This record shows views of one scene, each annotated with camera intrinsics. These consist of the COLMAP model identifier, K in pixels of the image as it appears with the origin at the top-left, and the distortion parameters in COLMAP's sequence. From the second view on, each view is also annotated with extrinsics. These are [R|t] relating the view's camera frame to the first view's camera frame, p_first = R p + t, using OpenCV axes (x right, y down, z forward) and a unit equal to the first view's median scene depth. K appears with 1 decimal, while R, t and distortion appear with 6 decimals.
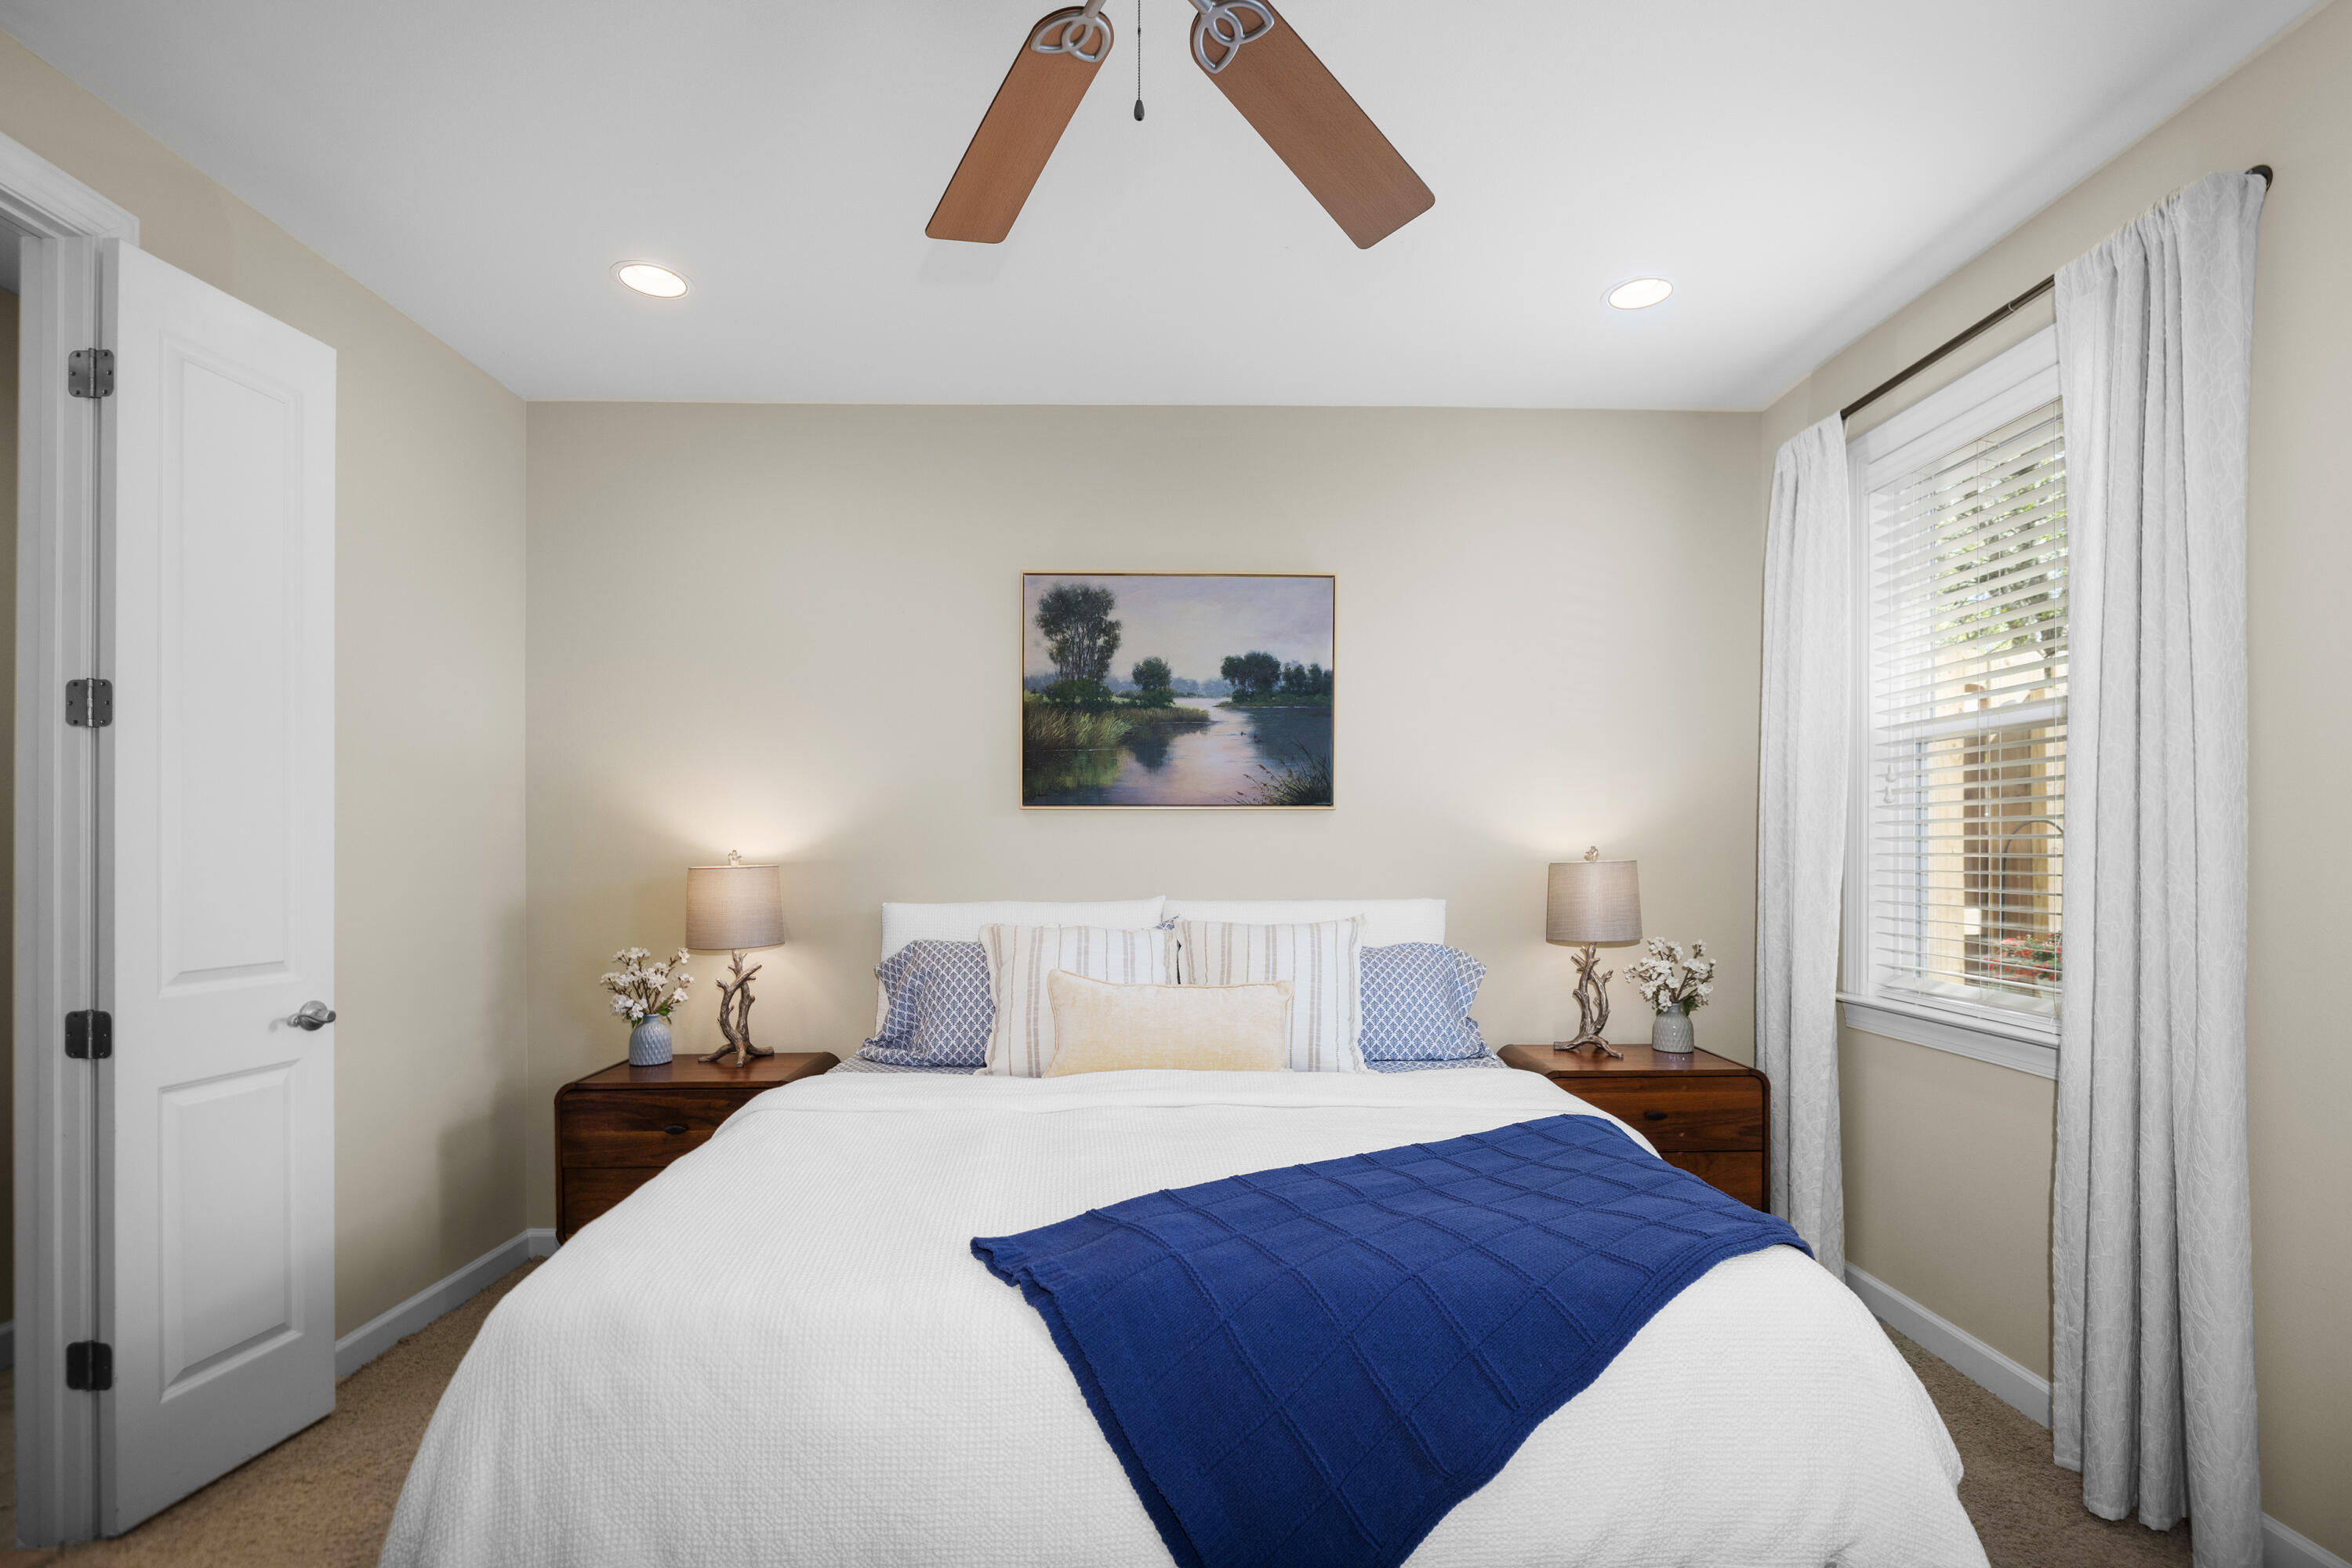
lens RADIAL K [[1100.1, 0, 1188.5], [0, 1100.1, 842.2], [0, 0, 1]] dist [-0.003191, 0.001438]
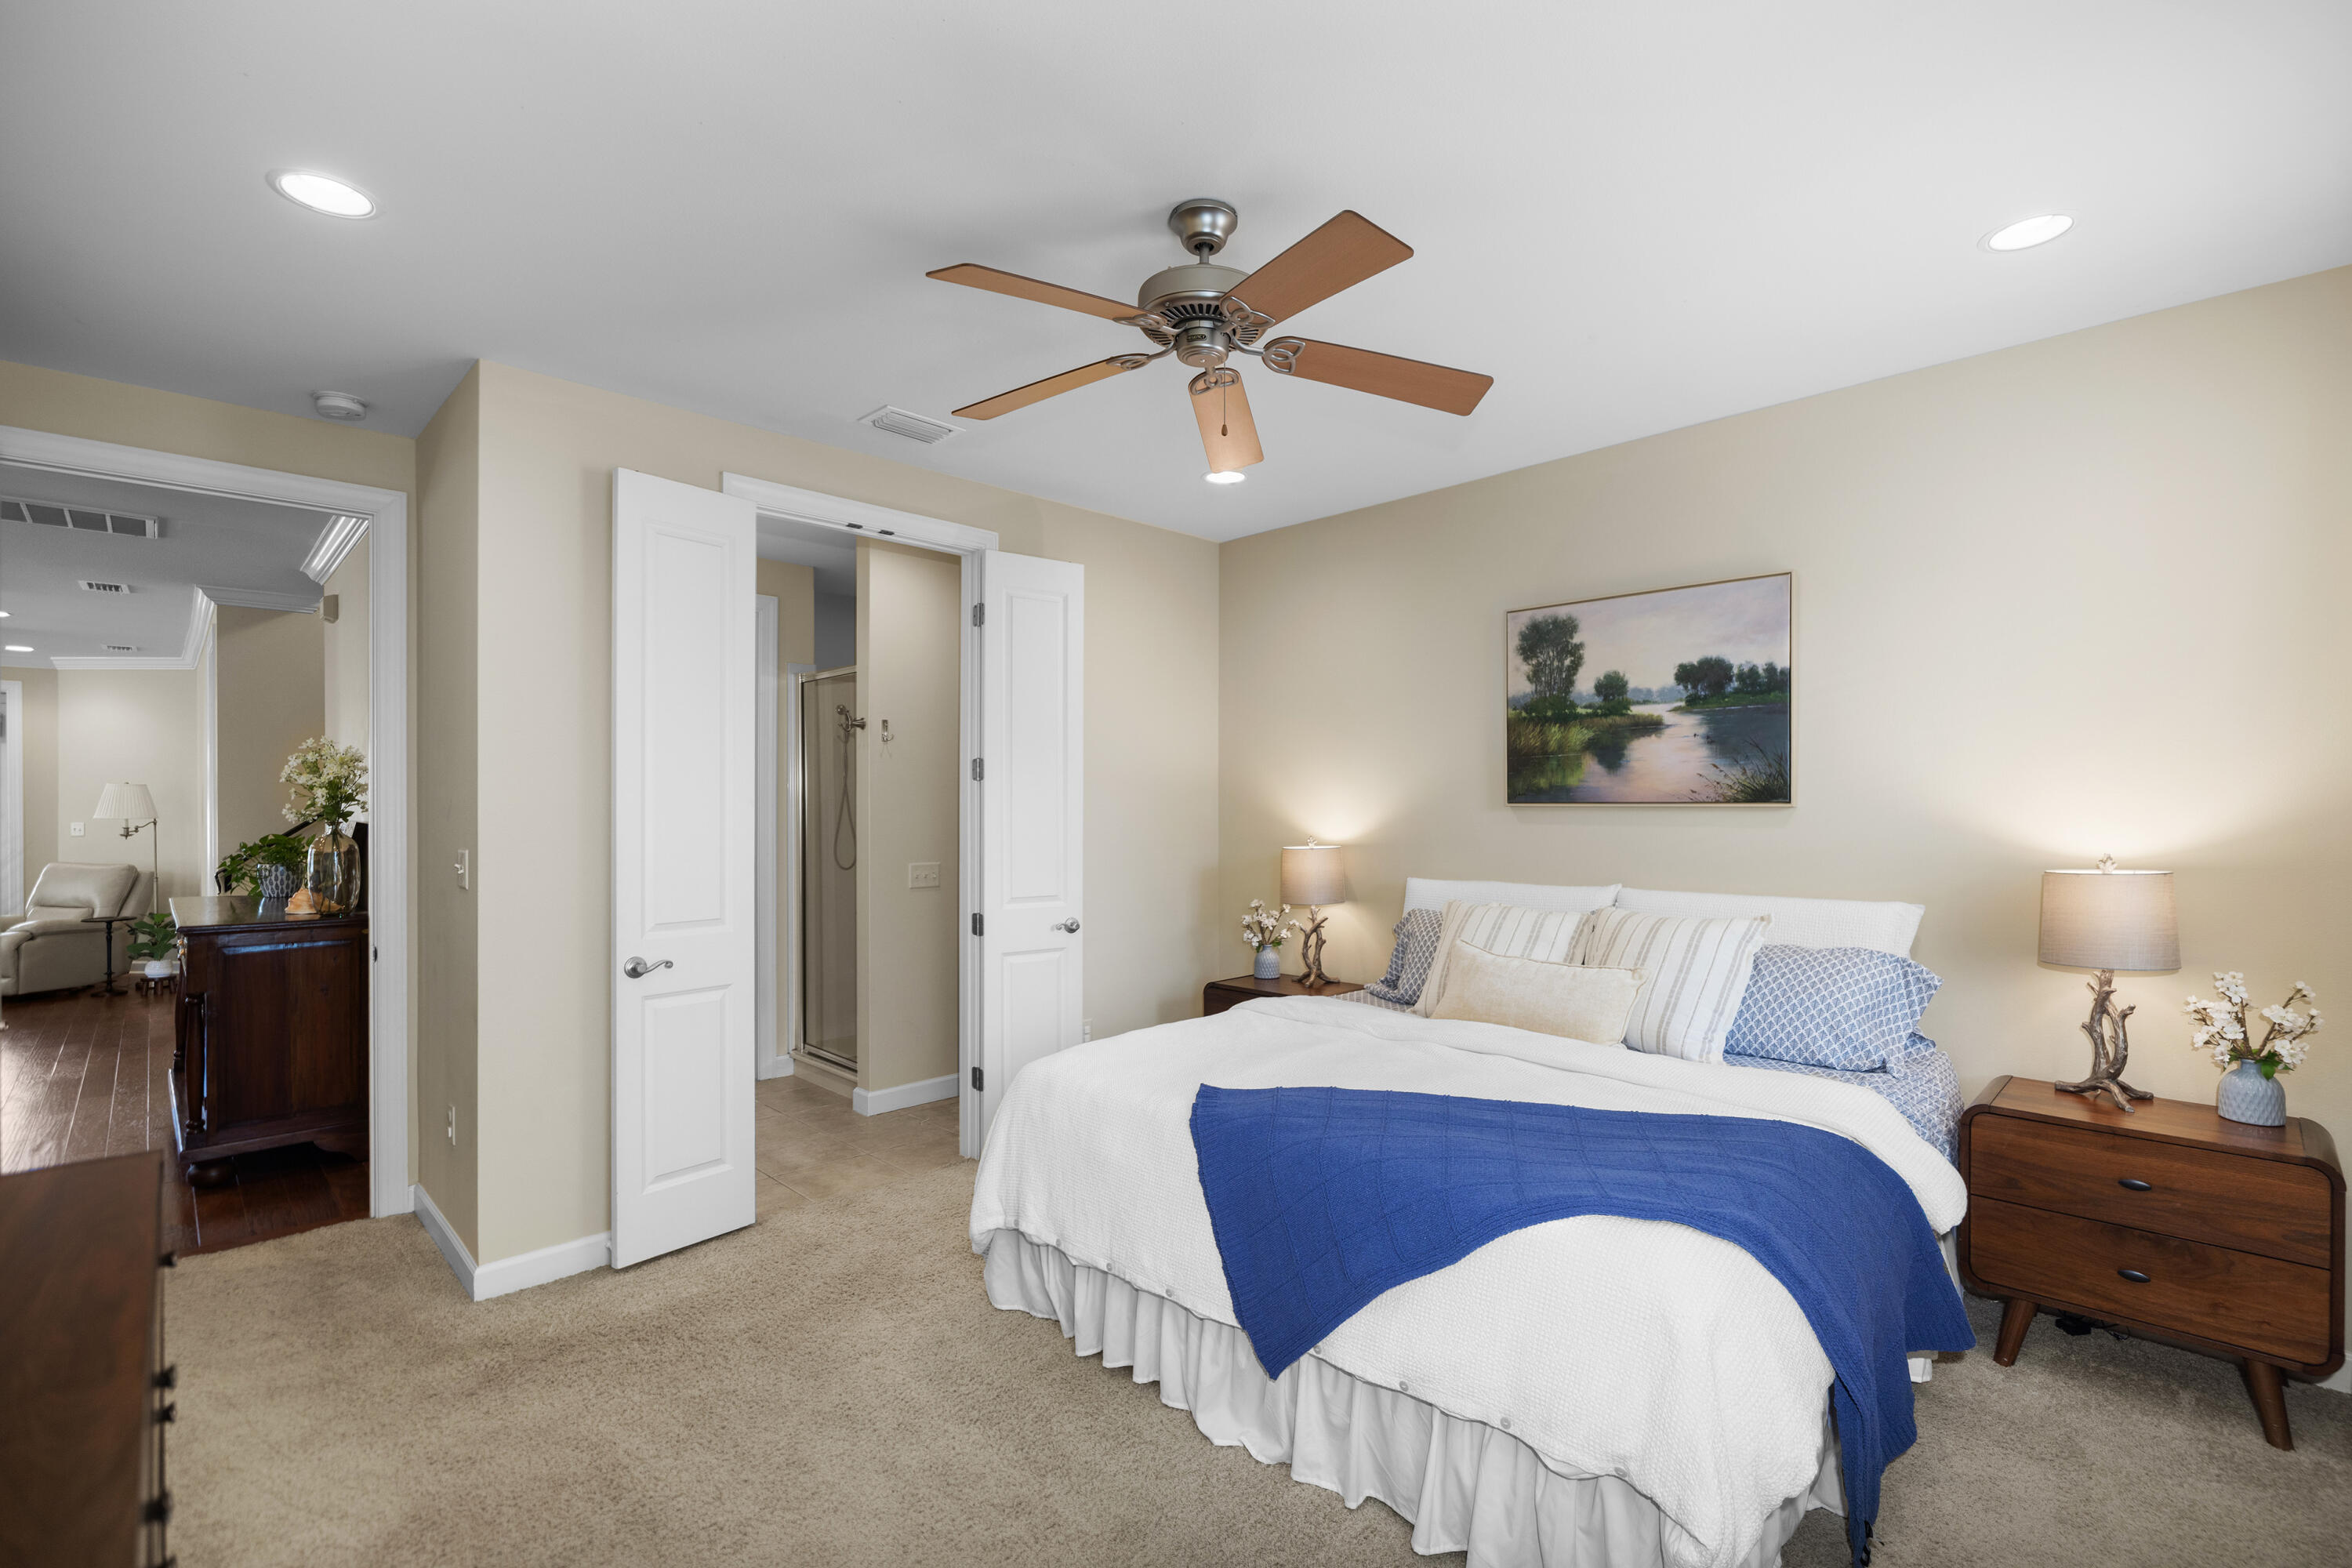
lens RADIAL K [[1100.1, 0, 1171.9], [0, 1100.1, 794.2], [0, 0, 1]] dist [-0.003191, 0.001438]
pose [[0.660805, -0.006091, -0.750533, 0.521317], [0.005502, 0.999980, -0.003271, -0.041903], [0.750538, -0.001968, 0.660825, -0.080660]]
